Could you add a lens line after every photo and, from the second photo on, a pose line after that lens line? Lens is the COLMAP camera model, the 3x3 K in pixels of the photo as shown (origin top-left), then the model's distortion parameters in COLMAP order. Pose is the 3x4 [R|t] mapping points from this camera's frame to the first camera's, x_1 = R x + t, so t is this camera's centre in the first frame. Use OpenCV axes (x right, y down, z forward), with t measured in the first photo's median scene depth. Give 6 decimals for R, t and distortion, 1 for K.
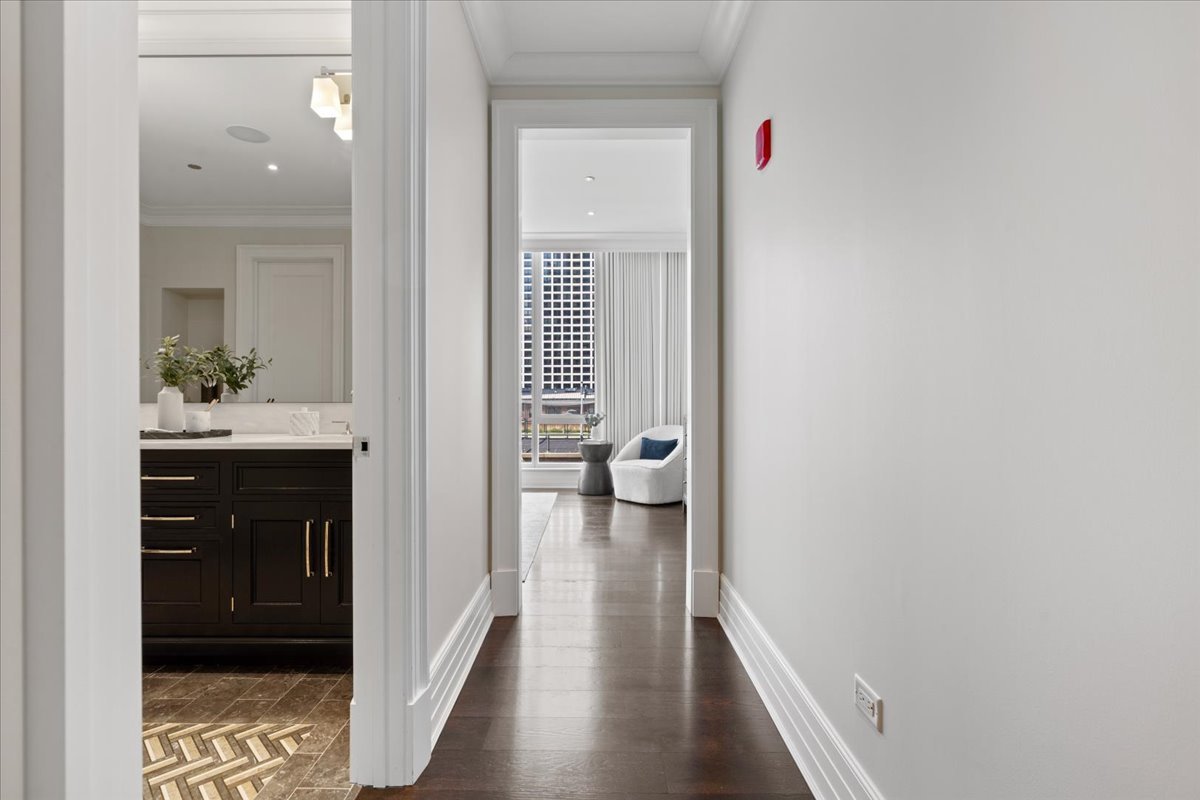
lens RADIAL K [[553.2, 0, 586.8], [0, 553.2, 397.3], [0, 0, 1]] dist [-0.006497, 0.000489]
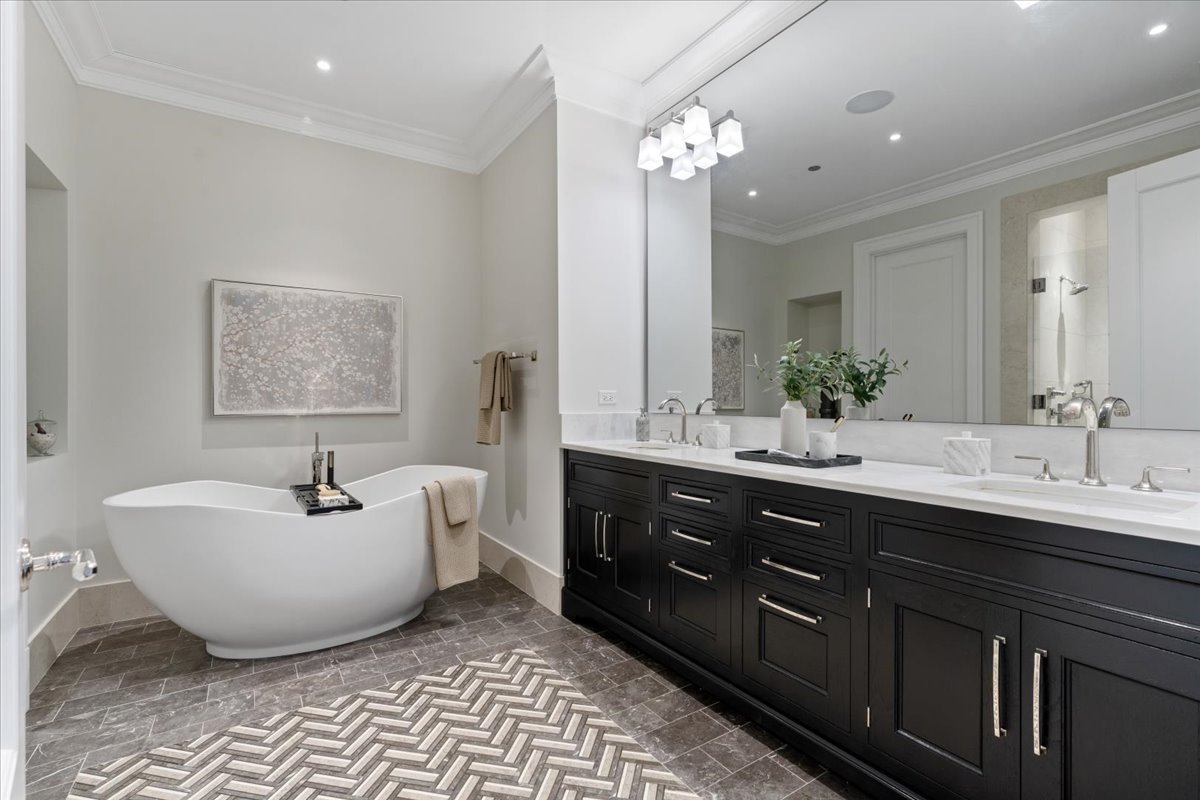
lens RADIAL K [[553.2, 0, 586.8], [0, 553.2, 397.3], [0, 0, 1]] dist [-0.006497, 0.000489]
pose [[0.534162, -0.003017, -0.845377, -0.192233], [0.001426, 0.999995, -0.002669, -0.021042], [0.845381, 0.000220, 0.534164, 0.258827]]
